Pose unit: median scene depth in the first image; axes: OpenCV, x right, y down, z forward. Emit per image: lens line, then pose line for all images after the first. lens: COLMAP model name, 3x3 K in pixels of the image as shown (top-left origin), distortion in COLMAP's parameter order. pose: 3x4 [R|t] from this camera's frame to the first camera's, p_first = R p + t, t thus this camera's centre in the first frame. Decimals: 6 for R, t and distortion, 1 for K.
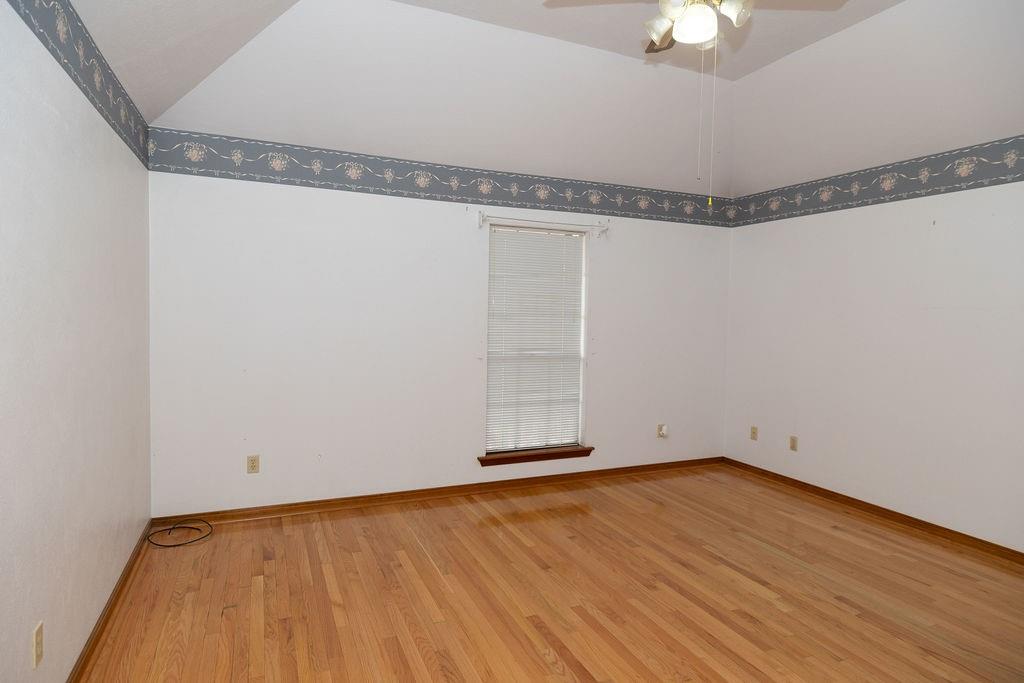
lens RADIAL K [[580.7, 0, 495.1], [0, 580.7, 336.6], [0, 0, 1]] dist [0.007700, -0.005703]
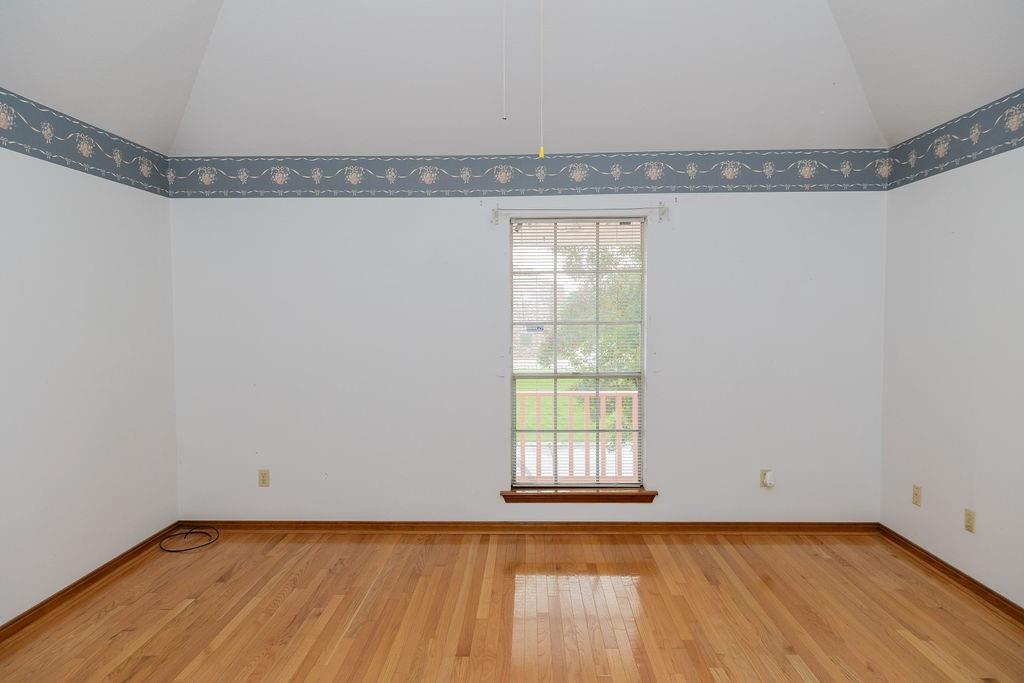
lens RADIAL K [[580.7, 0, 495.2], [0, 580.7, 335.0], [0, 0, 1]] dist [0.007700, -0.005703]
pose [[0.908996, -0.006133, -0.416760, 0.351051], [0.004622, 0.999979, -0.004634, -0.020624], [0.416779, 0.002286, 0.909005, 0.237001]]
